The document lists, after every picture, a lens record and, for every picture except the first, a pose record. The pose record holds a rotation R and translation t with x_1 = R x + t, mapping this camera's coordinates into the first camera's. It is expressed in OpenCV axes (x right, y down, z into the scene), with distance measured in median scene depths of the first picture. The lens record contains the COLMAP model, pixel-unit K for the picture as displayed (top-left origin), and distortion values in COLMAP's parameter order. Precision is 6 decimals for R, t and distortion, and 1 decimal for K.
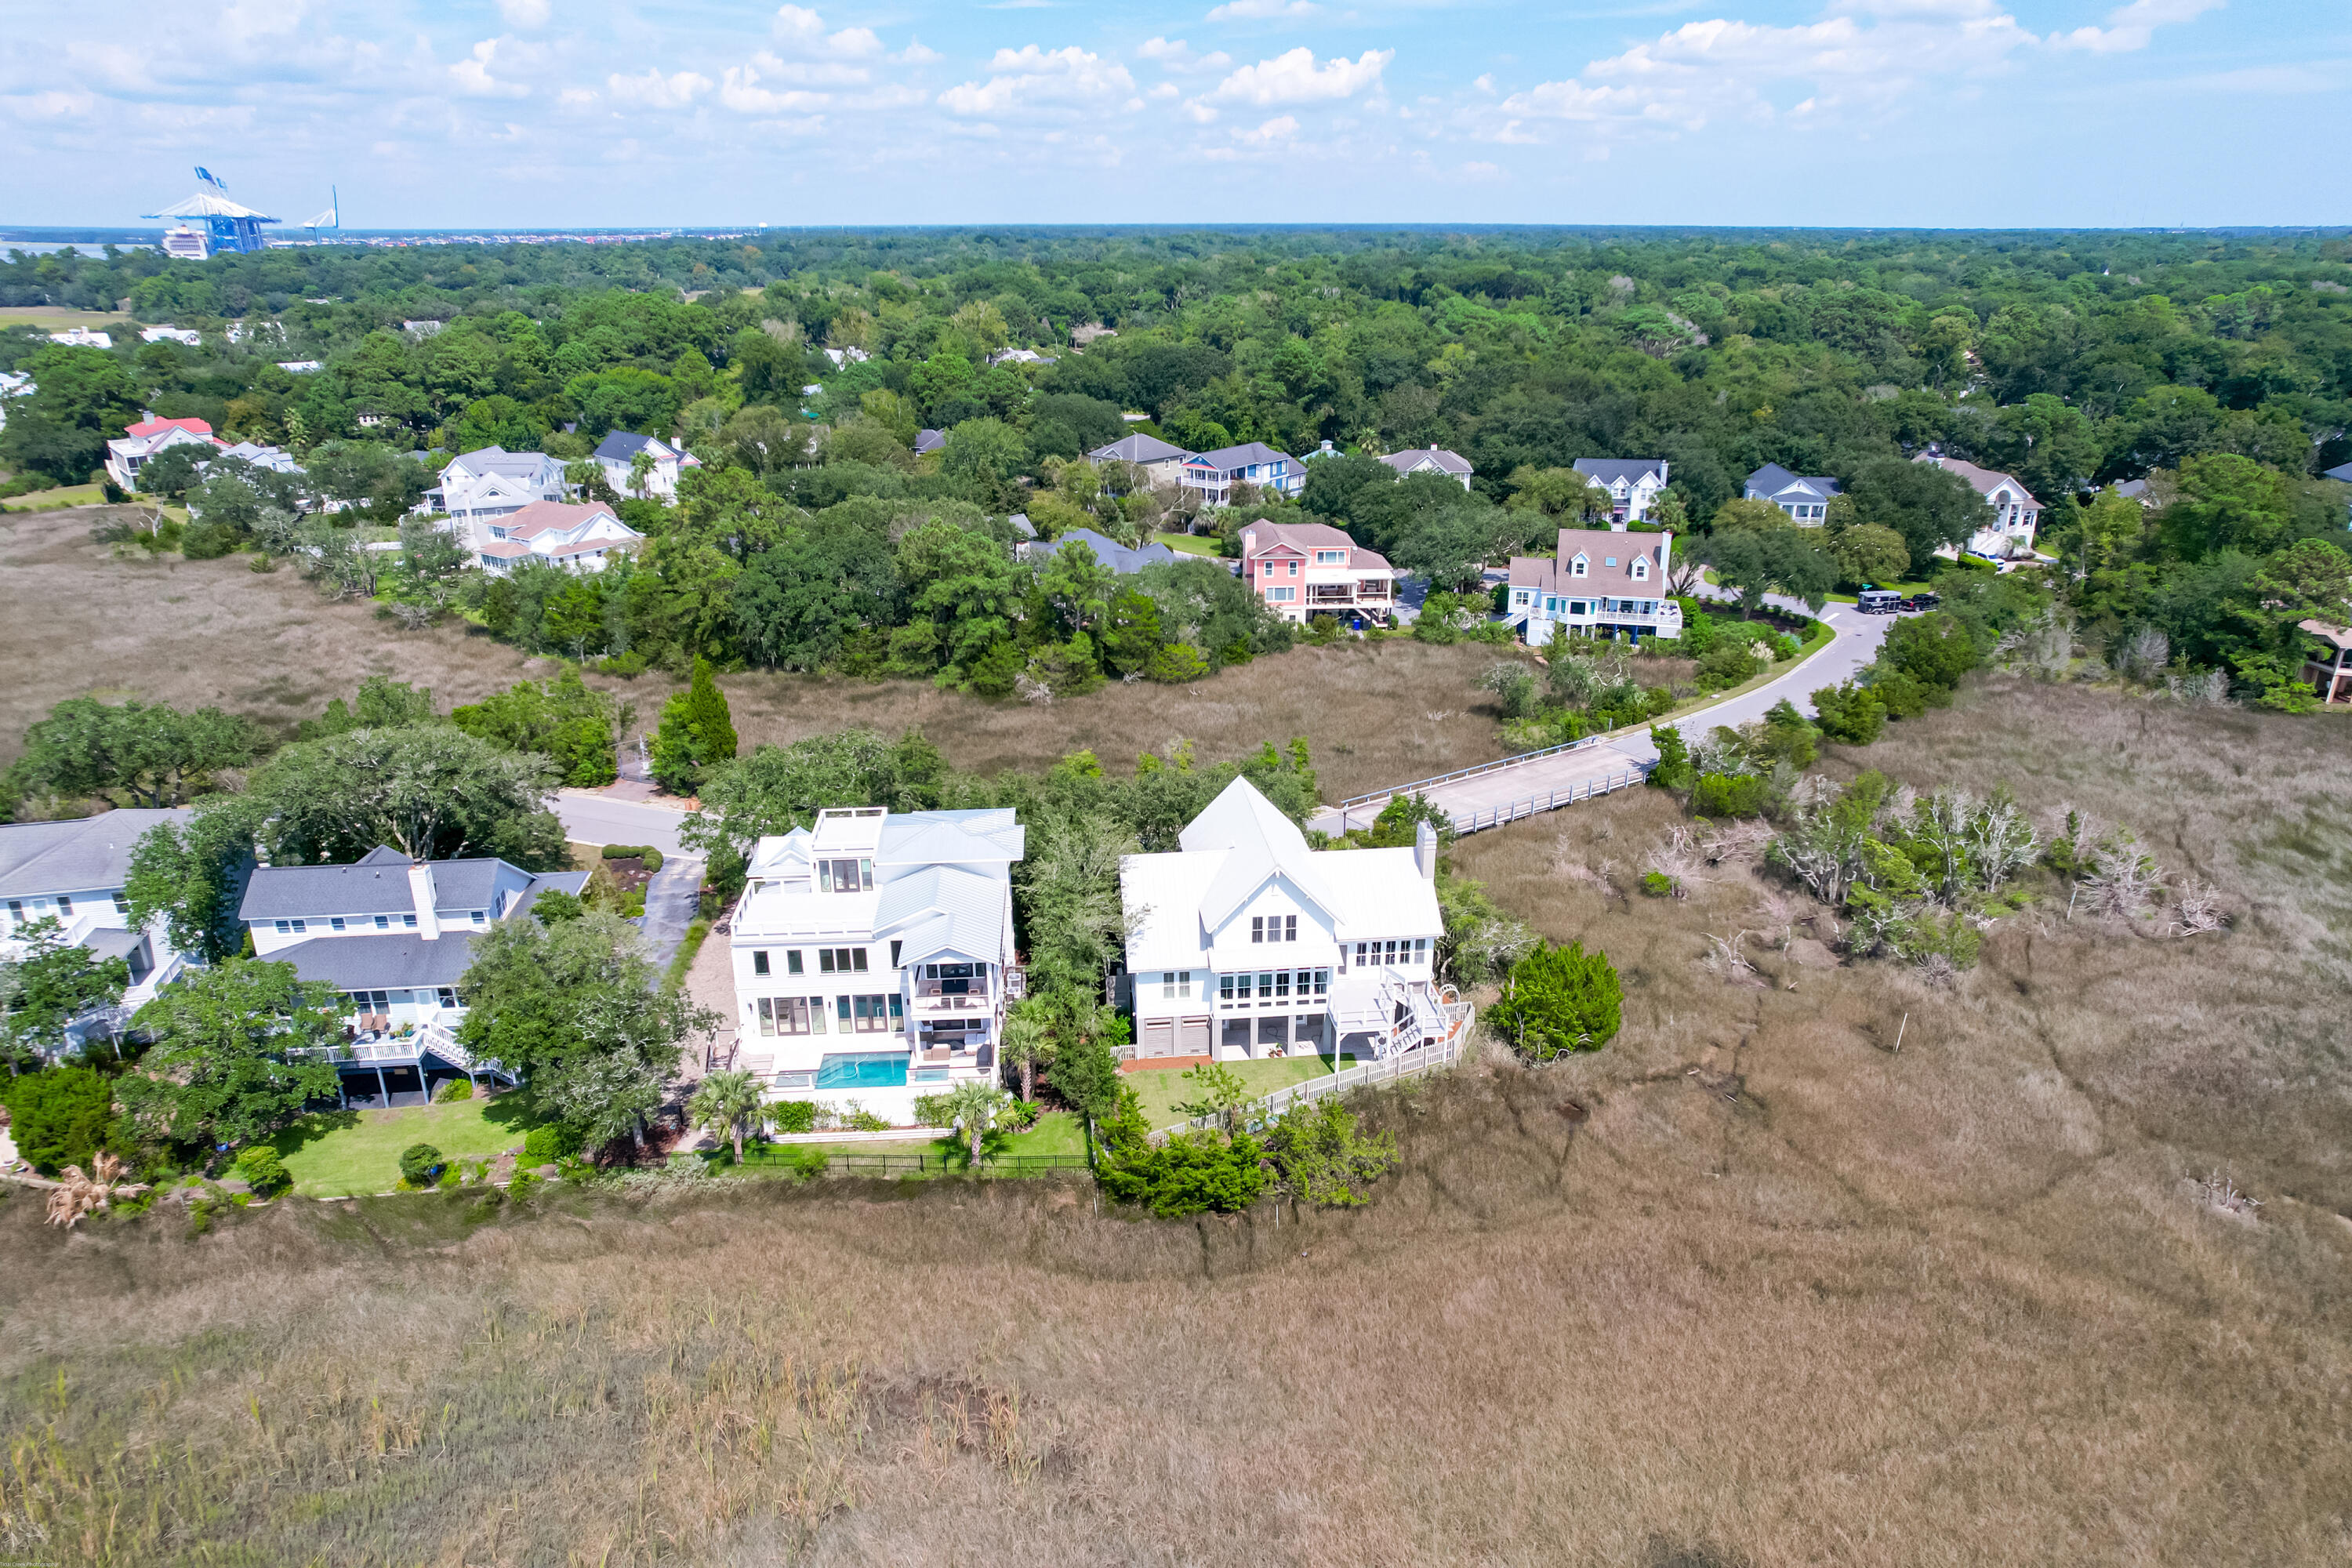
lens RADIAL K [[1494.9, 0, 1182.2], [0, 1494.9, 784.6], [0, 0, 1]] dist [-0.065350, 0.068713]
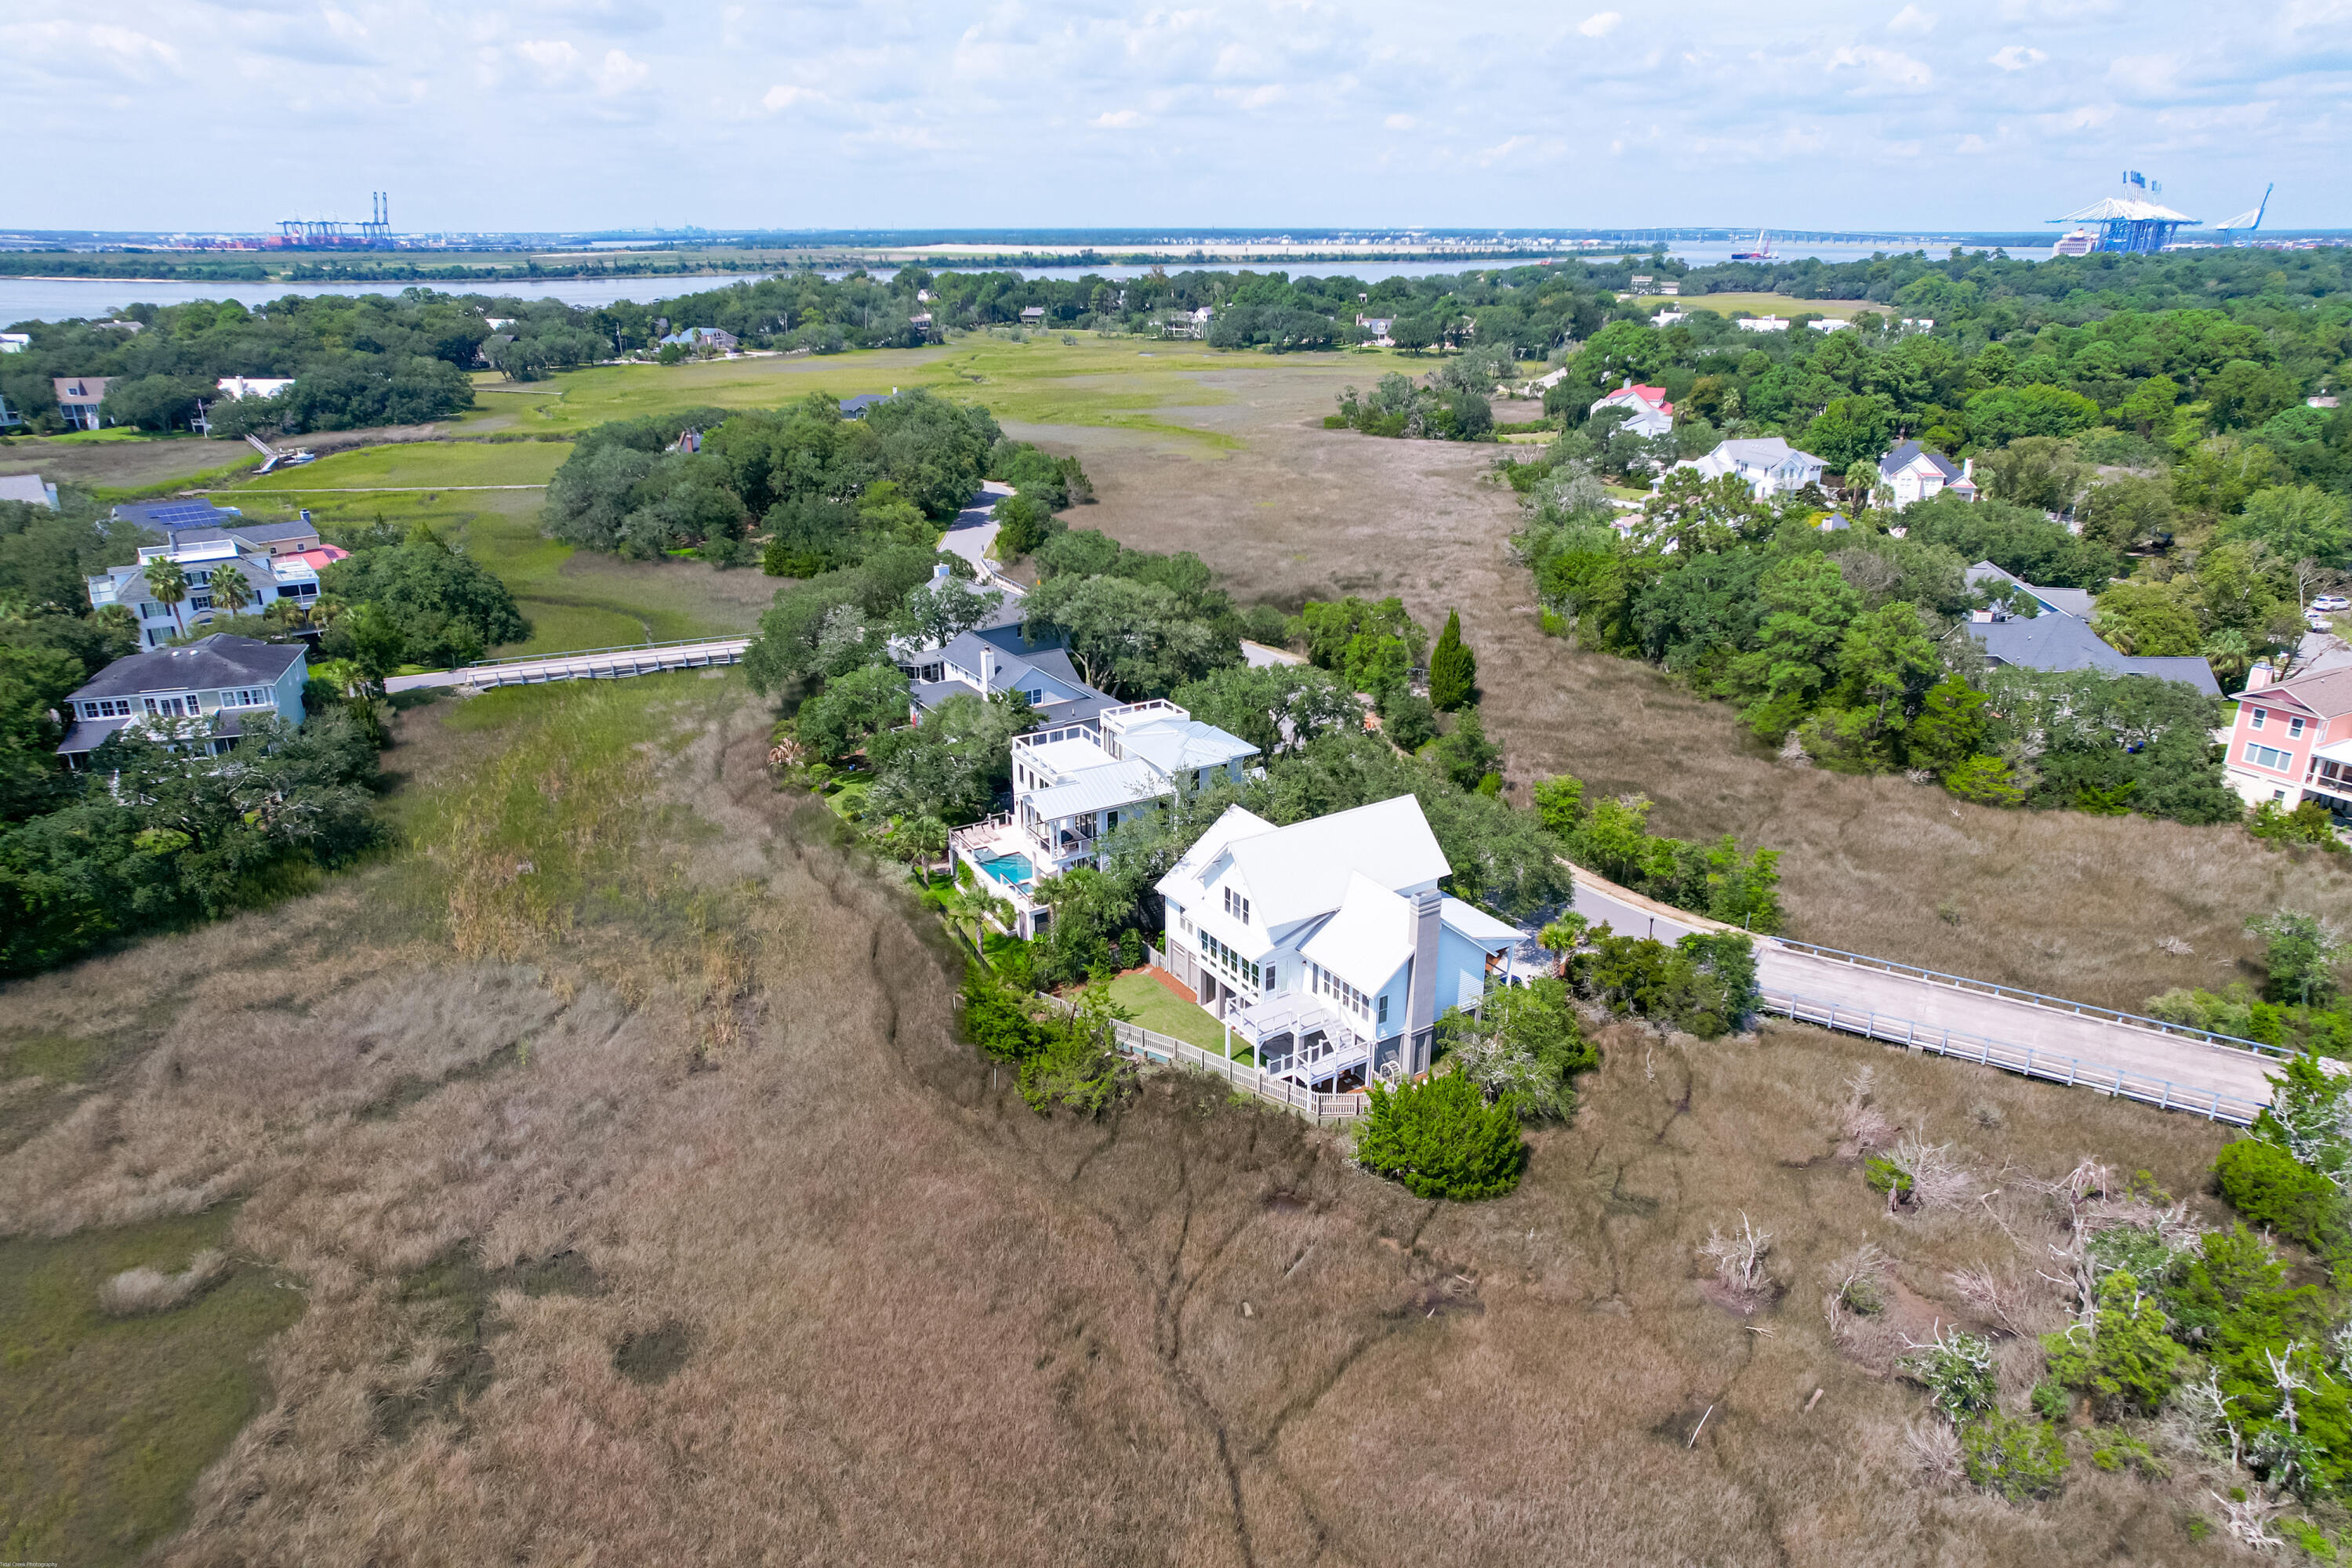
lens RADIAL K [[1494.9, 0, 1180.9], [0, 1494.9, 778.1], [0, 0, 1]] dist [-0.065350, 0.068713]
pose [[0.436235, 0.314647, -0.843028, 0.450159], [-0.319220, 0.930051, 0.181943, -0.082565], [0.841307, 0.189742, 0.506162, 0.207673]]
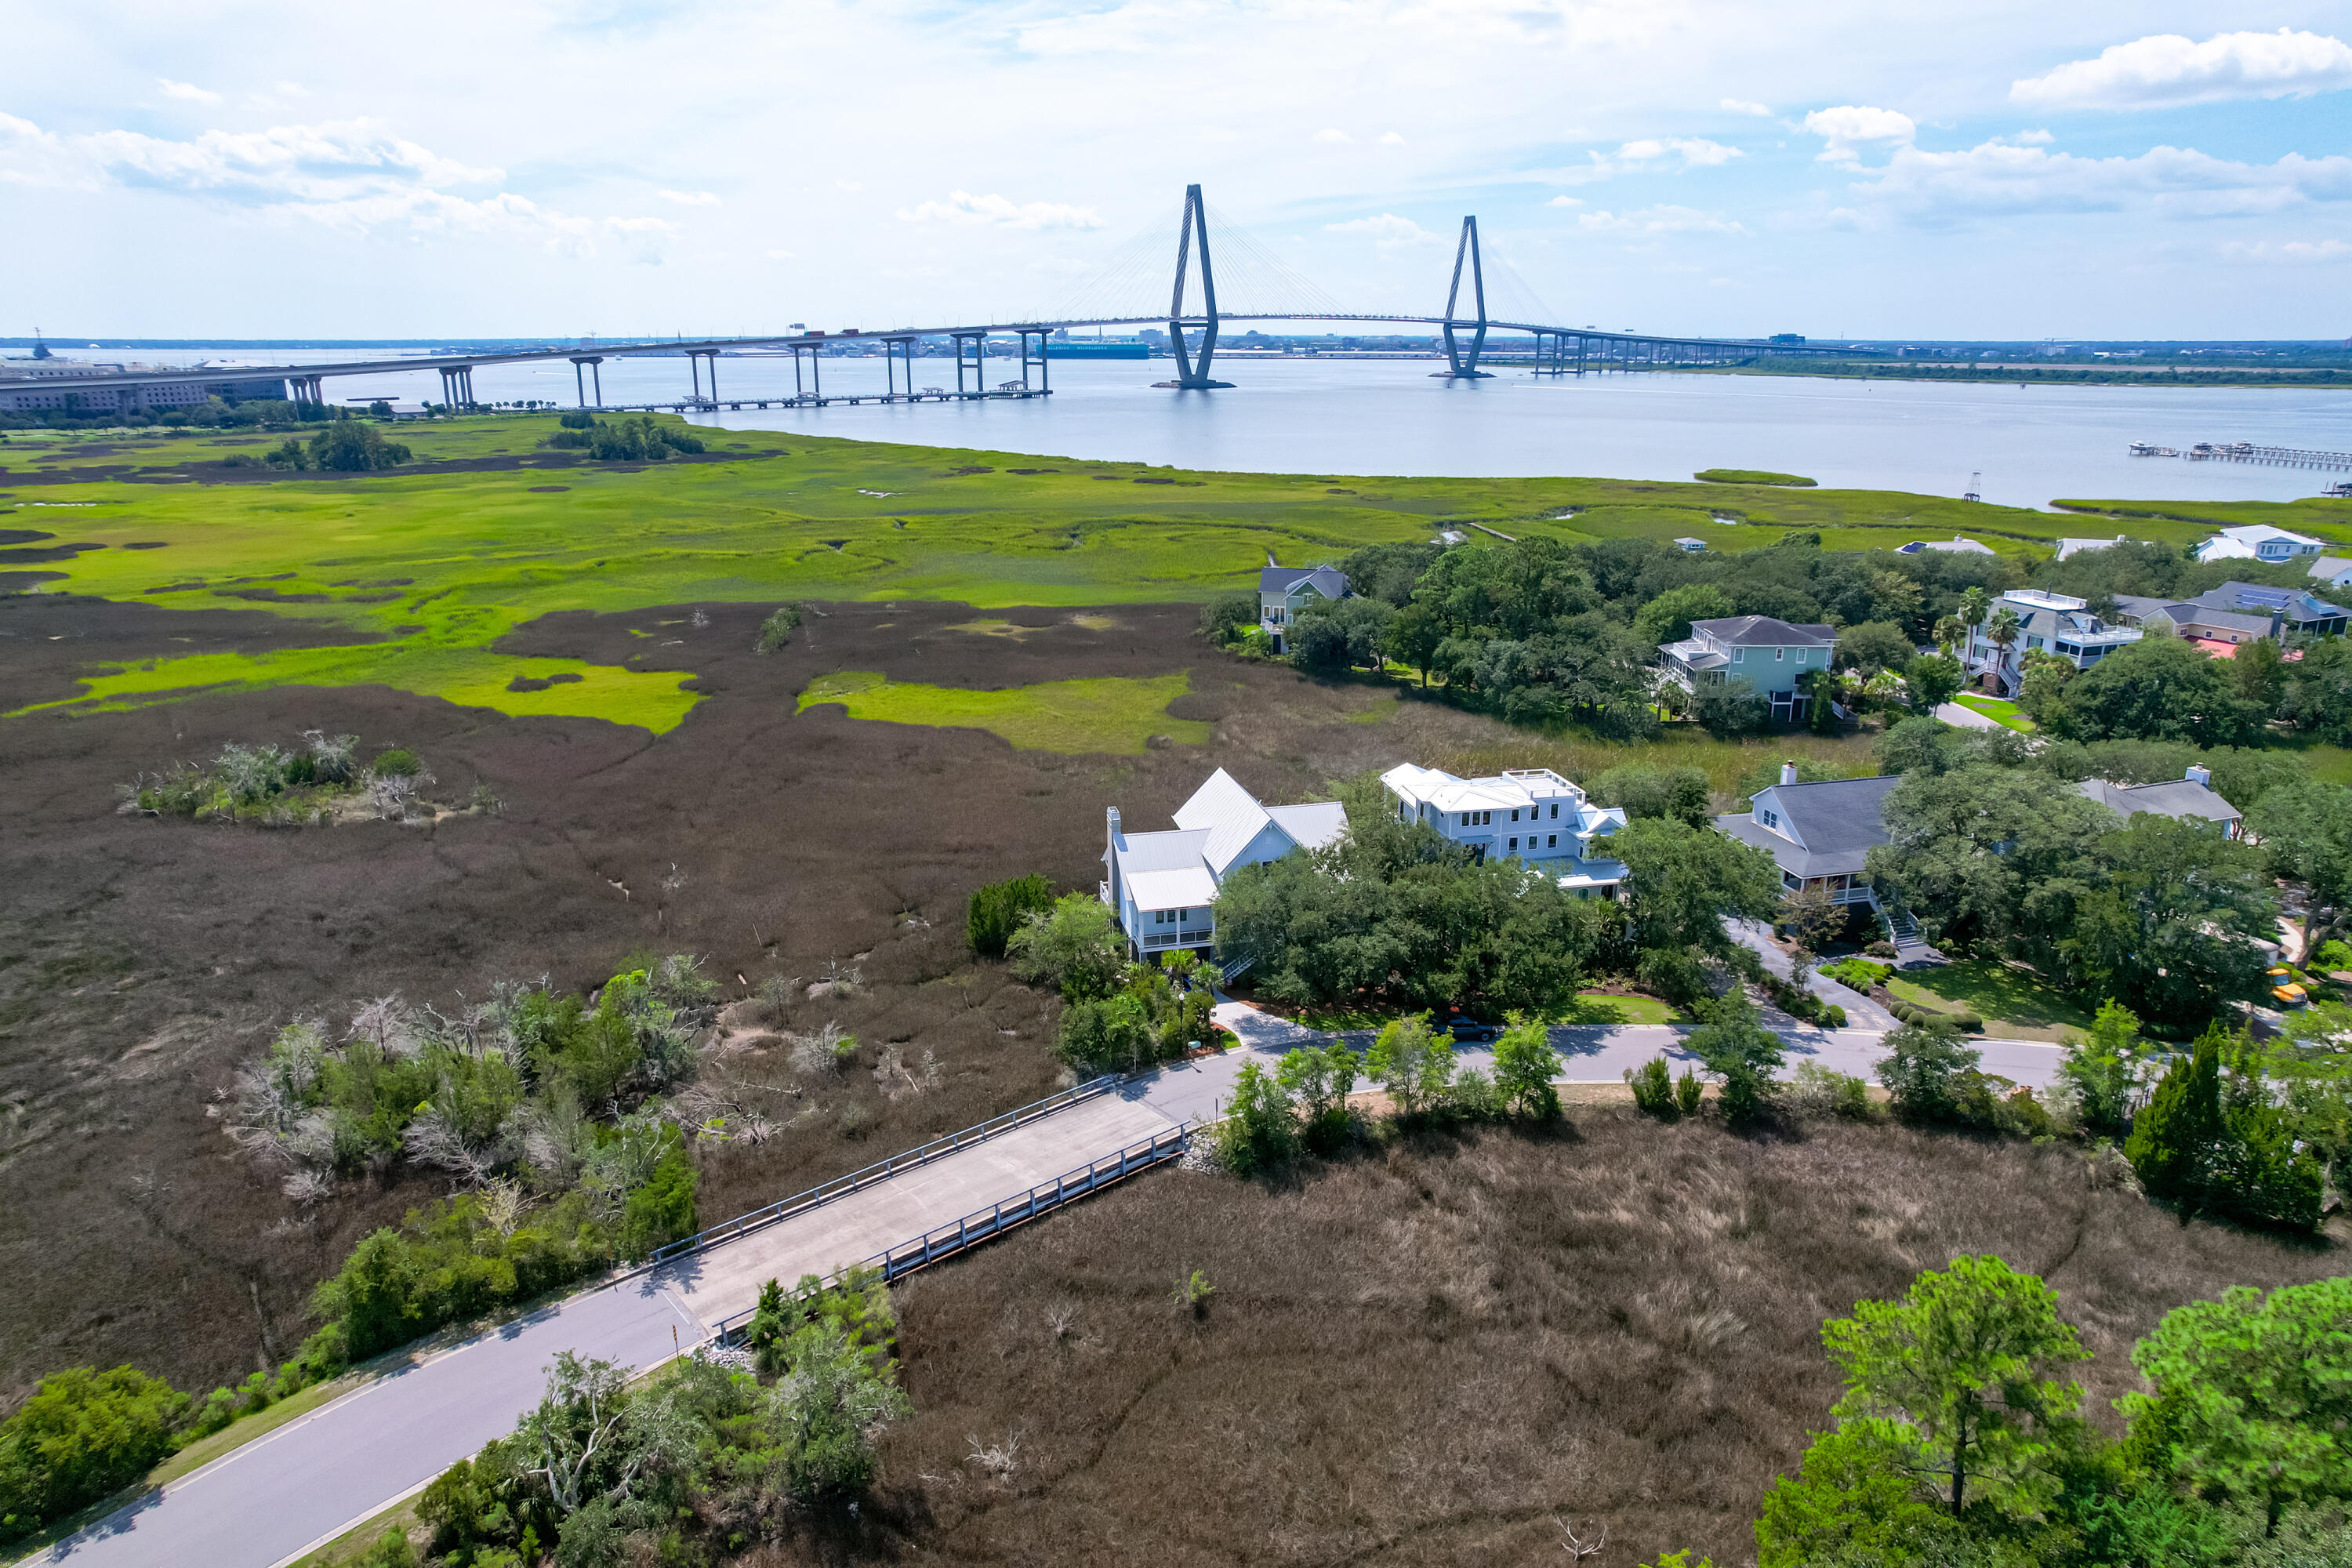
lens RADIAL K [[1494.9, 0, 1184.3], [0, 1494.9, 786.0], [0, 0, 1]] dist [-0.065350, 0.068713]
pose [[-0.991659, 0.037549, -0.123297, 0.138192], [-0.045836, 0.791345, 0.609649, -0.406787], [0.120462, 0.610216, -0.783023, 1.055125]]
